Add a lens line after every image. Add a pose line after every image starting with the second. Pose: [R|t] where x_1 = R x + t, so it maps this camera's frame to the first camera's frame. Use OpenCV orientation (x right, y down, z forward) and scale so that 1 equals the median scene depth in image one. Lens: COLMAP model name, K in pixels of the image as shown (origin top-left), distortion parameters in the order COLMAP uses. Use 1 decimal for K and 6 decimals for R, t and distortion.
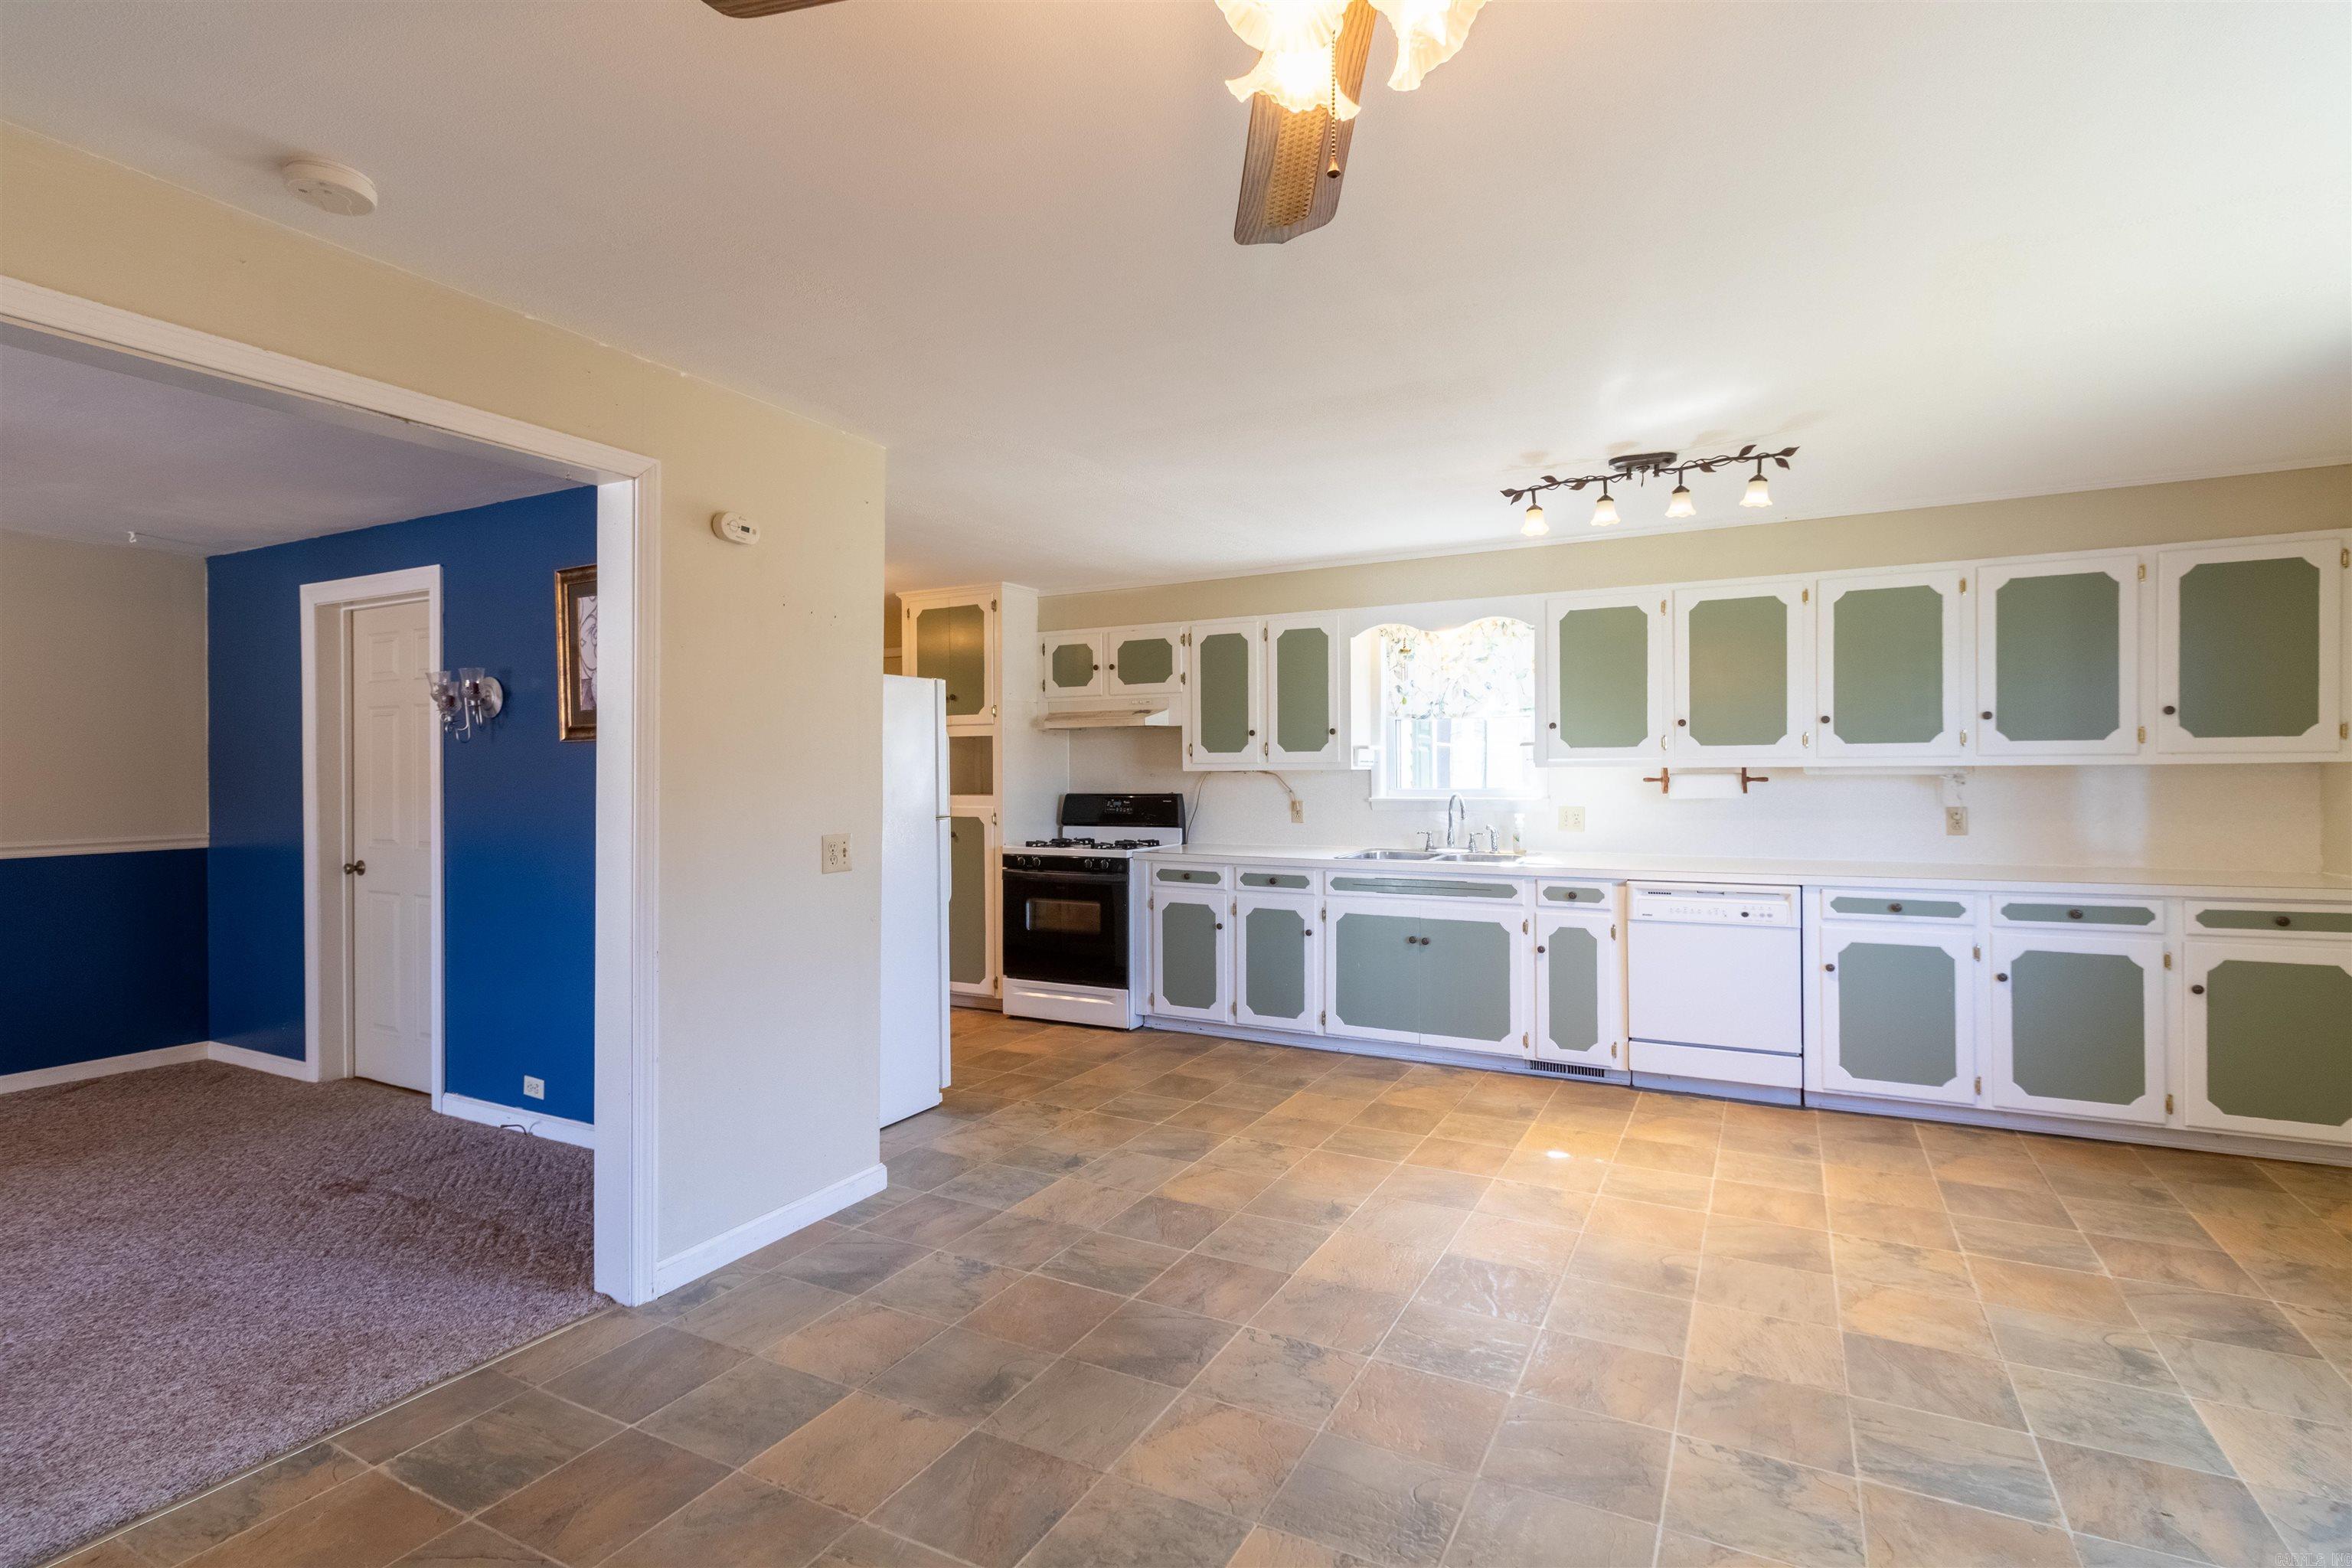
lens RADIAL K [[1096.9, 0, 1180.0], [0, 1096.9, 774.0], [0, 0, 1]] dist [-0.000618, 0.000617]
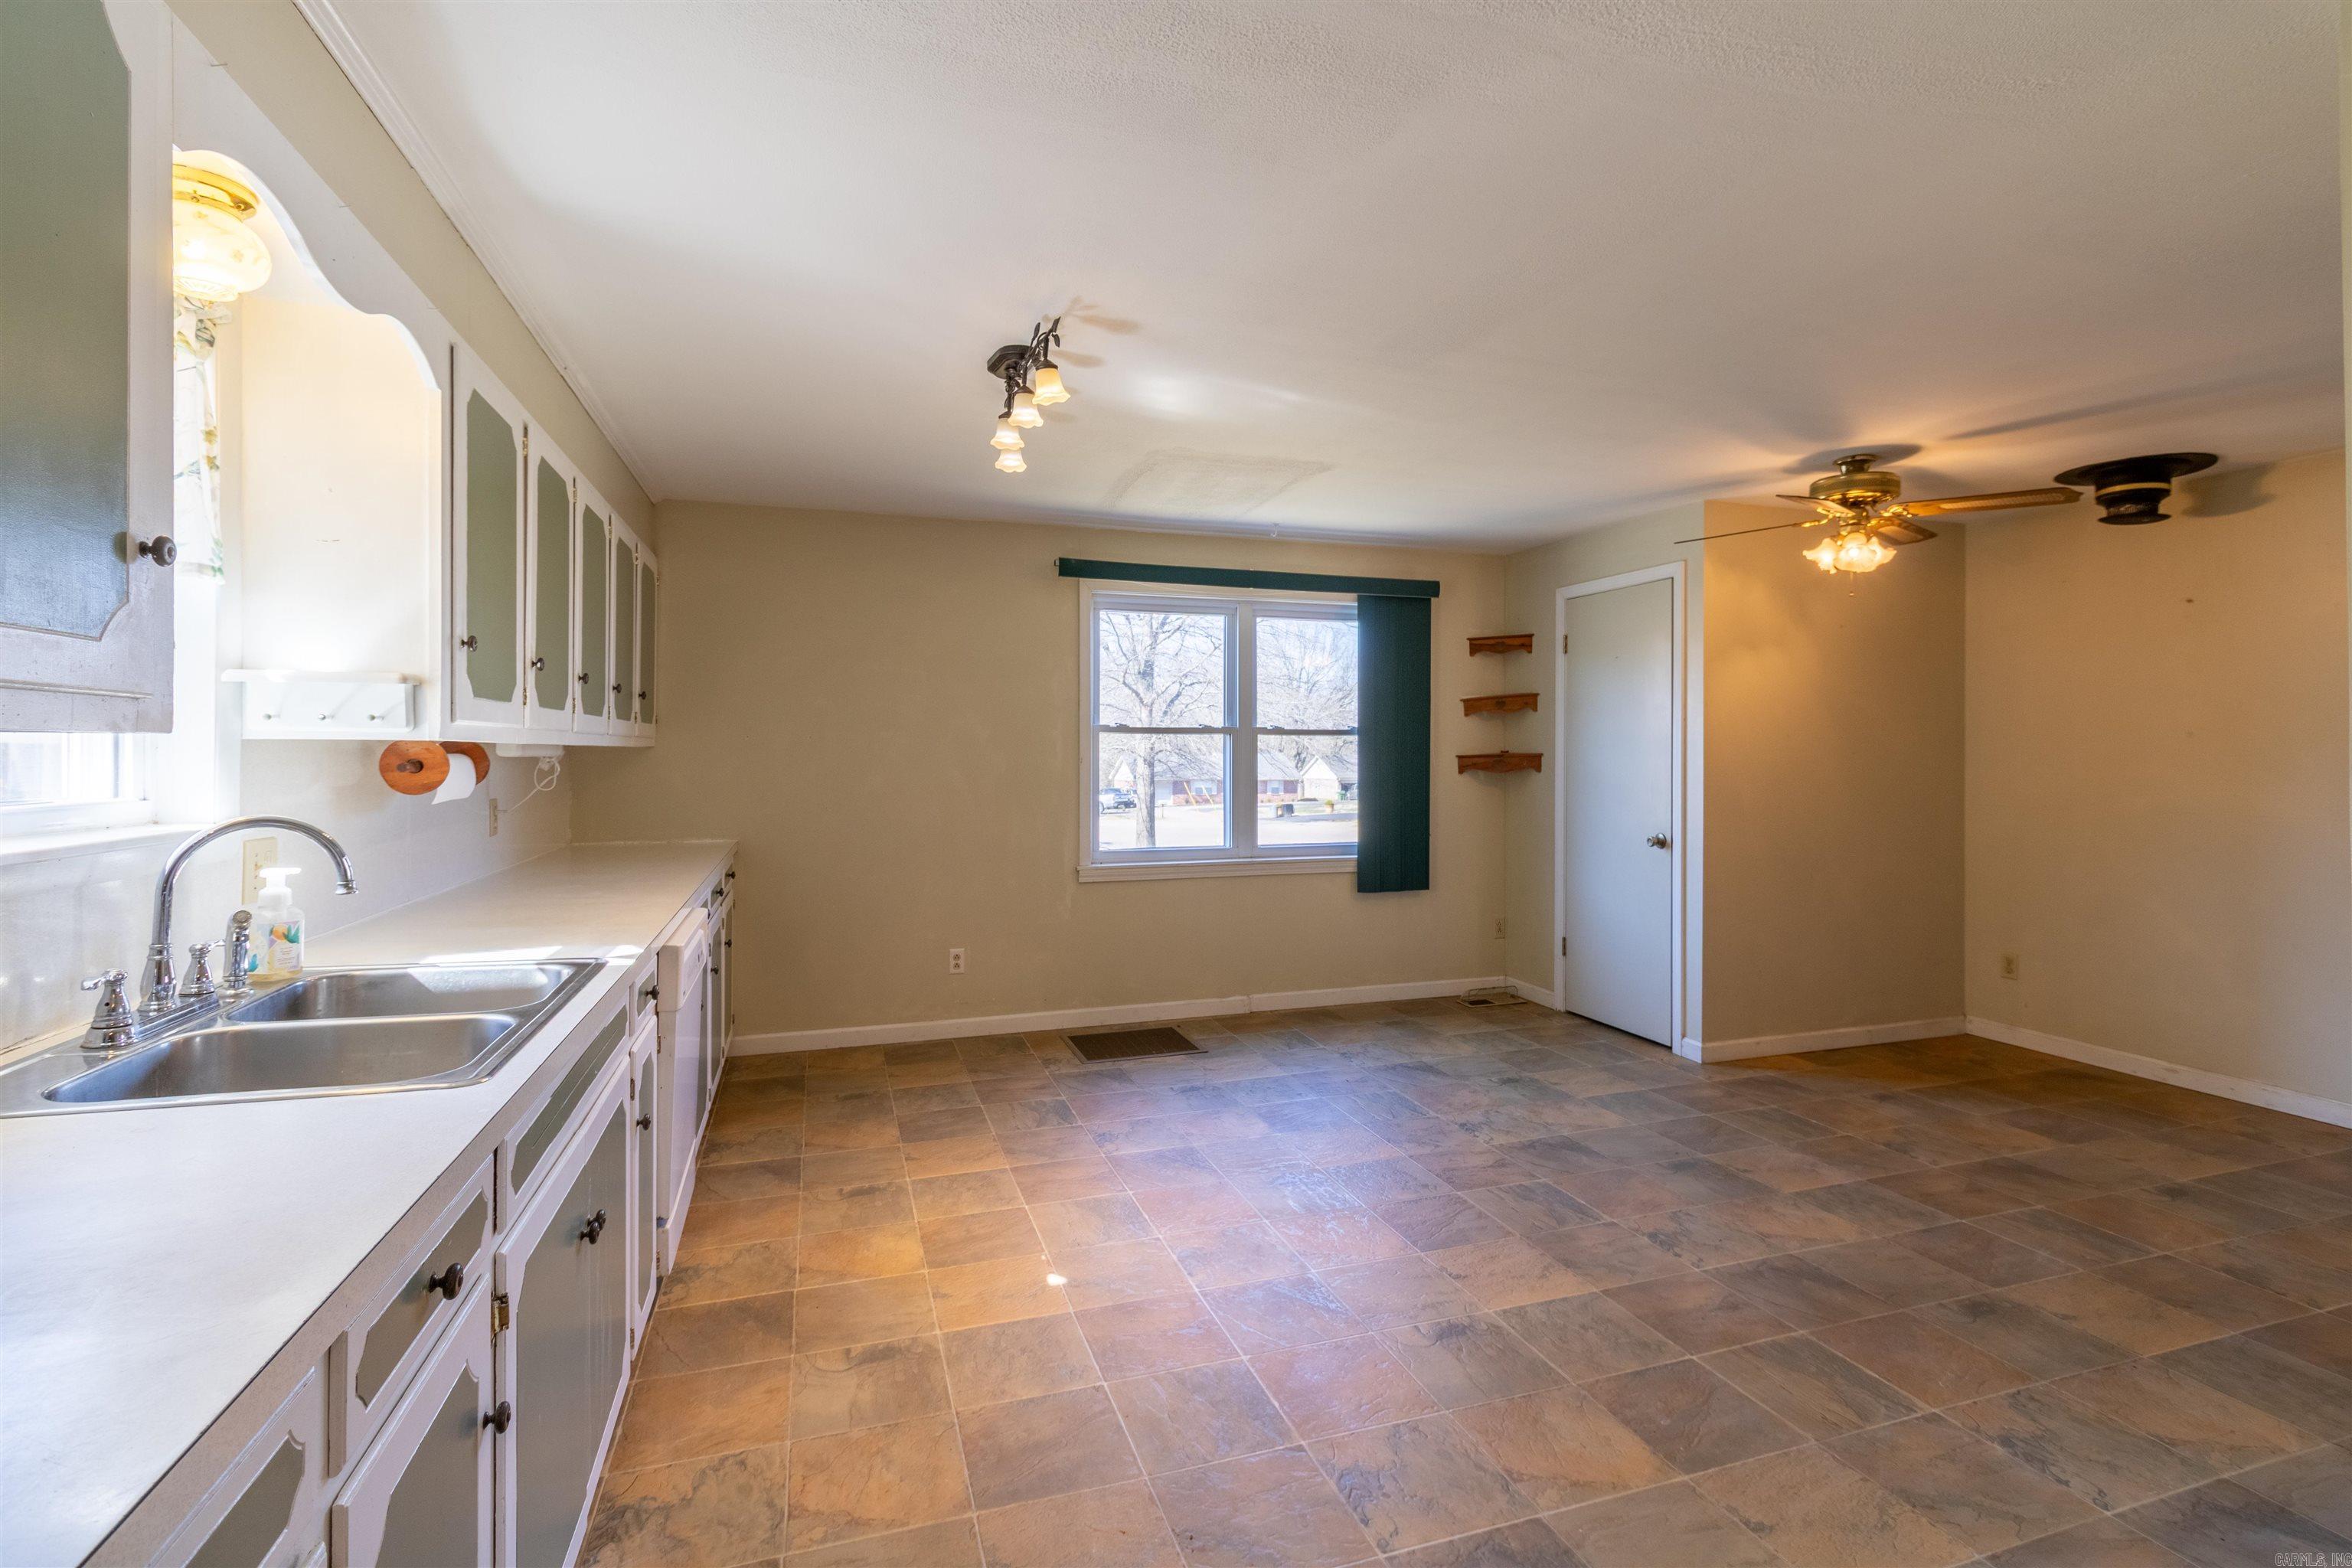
lens RADIAL K [[1096.9, 0, 1178.6], [0, 1096.9, 764.1], [0, 0, 1]] dist [-0.000618, 0.000617]
pose [[-0.724057, -0.001238, 0.689739, -0.270345], [0.007181, 0.999931, 0.009333, -0.005323], [-0.689703, 0.011711, -0.723998, 1.832878]]
